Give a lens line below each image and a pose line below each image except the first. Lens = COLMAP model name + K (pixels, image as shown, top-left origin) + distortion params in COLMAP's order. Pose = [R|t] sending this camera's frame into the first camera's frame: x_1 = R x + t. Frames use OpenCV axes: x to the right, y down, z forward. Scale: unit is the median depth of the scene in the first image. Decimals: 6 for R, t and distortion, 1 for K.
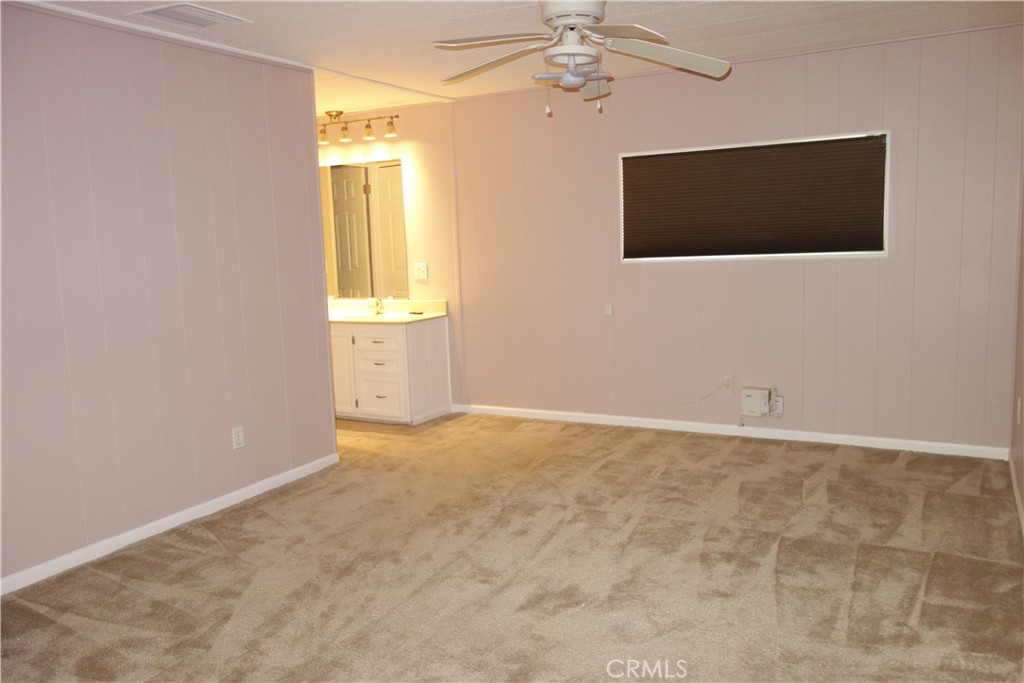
lens RADIAL K [[809.0, 0, 513.7], [0, 809.0, 340.5], [0, 0, 1]] dist [0.010625, -0.003234]
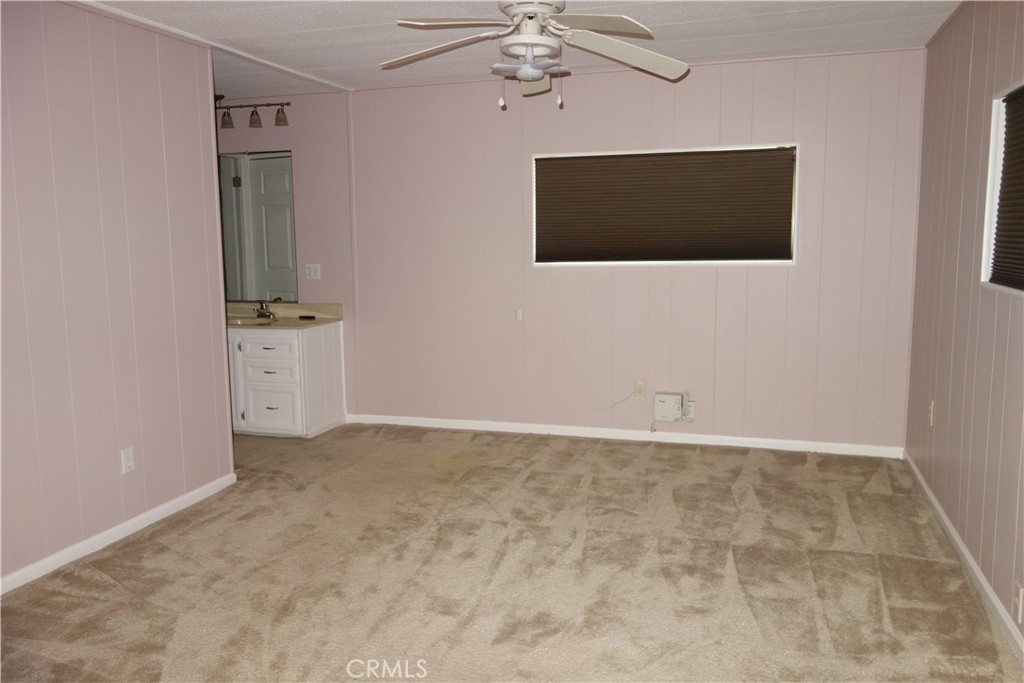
lens RADIAL K [[809.0, 0, 513.7], [0, 809.0, 340.5], [0, 0, 1]] dist [0.010625, -0.003234]
pose [[0.980753, -0.001654, 0.195245, -0.119605], [0.002179, 0.999995, -0.002472, -0.006681], [-0.195240, 0.002850, 0.980751, 0.073897]]
